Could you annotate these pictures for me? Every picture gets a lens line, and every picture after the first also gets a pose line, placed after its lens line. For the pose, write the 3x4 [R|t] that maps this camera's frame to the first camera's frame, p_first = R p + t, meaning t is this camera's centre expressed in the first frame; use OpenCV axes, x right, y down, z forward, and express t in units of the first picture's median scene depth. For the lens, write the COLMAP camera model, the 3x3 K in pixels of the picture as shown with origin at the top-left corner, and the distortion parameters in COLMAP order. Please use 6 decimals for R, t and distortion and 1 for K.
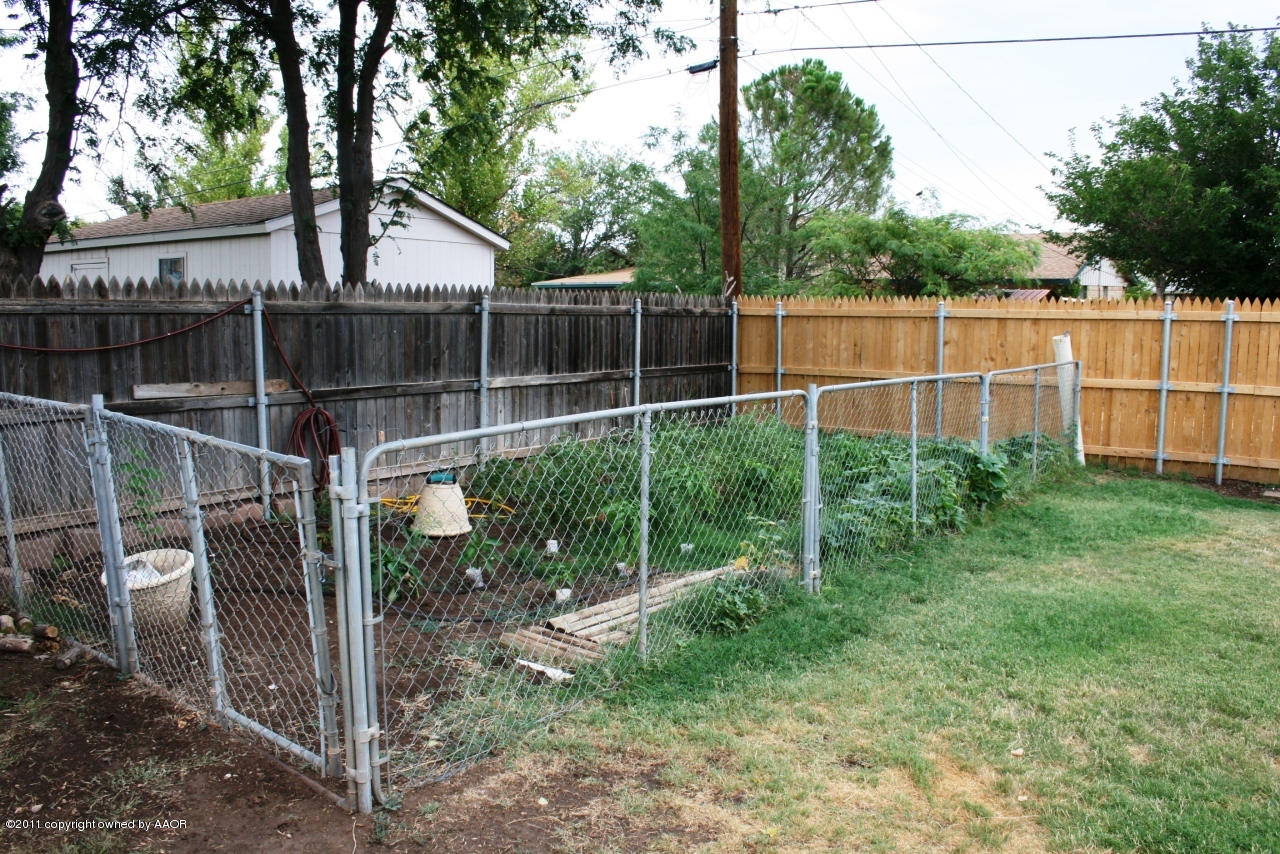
lens RADIAL K [[1049.6, 0, 640.0], [0, 1049.6, 427.0], [0, 0, 1]] dist [-0.157364, 0.123839]
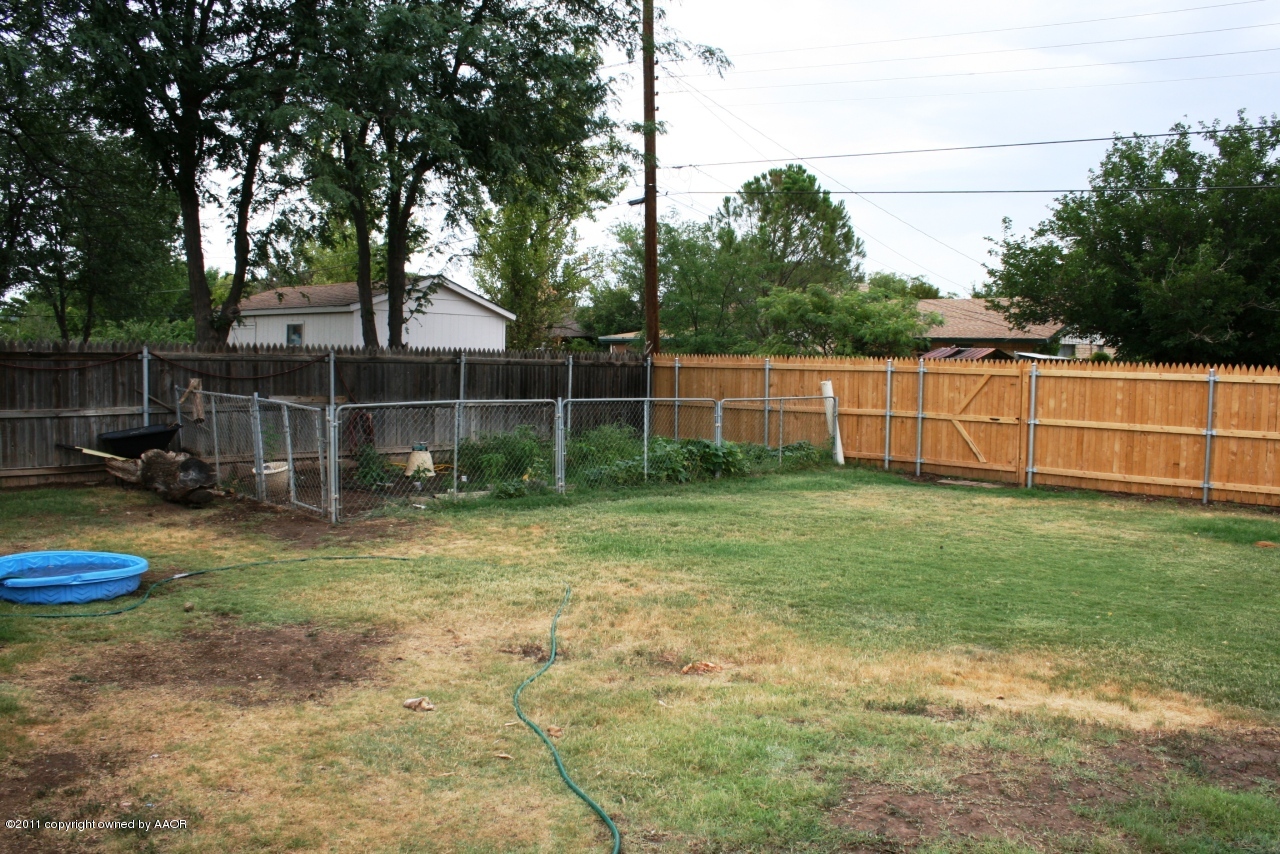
lens RADIAL K [[1049.6, 0, 640.0], [0, 1049.6, 427.0], [0, 0, 1]] dist [-0.157364, 0.123839]
pose [[0.993095, 0.020475, -0.115516, 0.322615], [-0.025906, 0.998619, -0.045712, 0.064794], [0.114421, 0.048389, 0.992253, -0.645504]]
